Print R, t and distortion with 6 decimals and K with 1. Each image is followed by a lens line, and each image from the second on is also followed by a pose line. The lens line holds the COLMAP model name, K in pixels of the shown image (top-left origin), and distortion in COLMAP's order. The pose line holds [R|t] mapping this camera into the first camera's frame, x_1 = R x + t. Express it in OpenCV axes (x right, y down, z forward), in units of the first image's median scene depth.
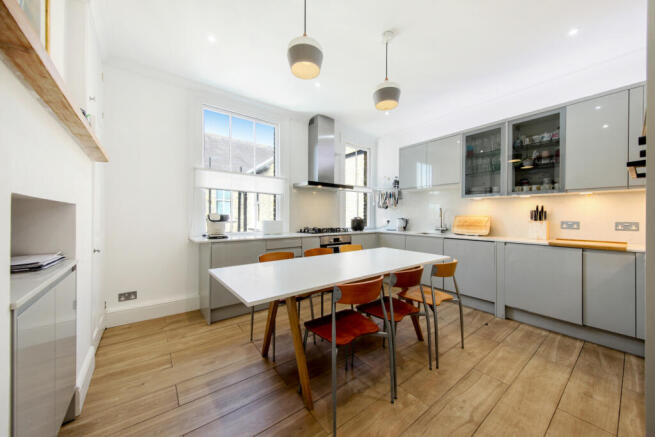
lens RADIAL K [[240.9, 0, 327.5], [0, 240.9, 218.5], [0, 0, 1]] dist [0.000553, 0.000016]
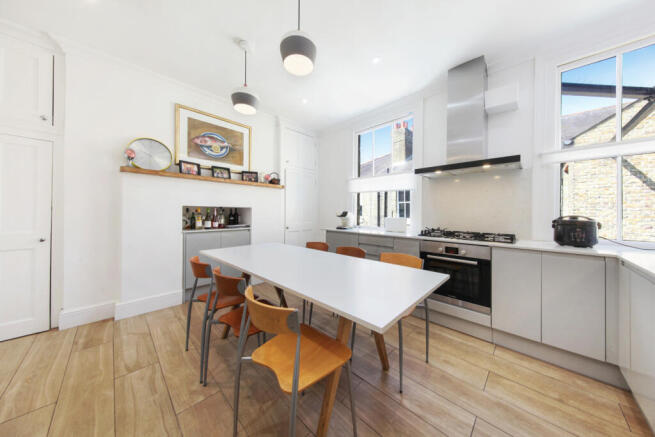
lens RADIAL K [[205.5, 0, 329.8], [0, 205.5, 215.0], [0, 0, 1]] dist [0.000568, 0.000011]
pose [[0.152504, 0.000586, -0.988303, 0.615676], [-0.021133, 0.999773, -0.002668, 0.005055], [0.988077, 0.021293, 0.152482, 0.688978]]
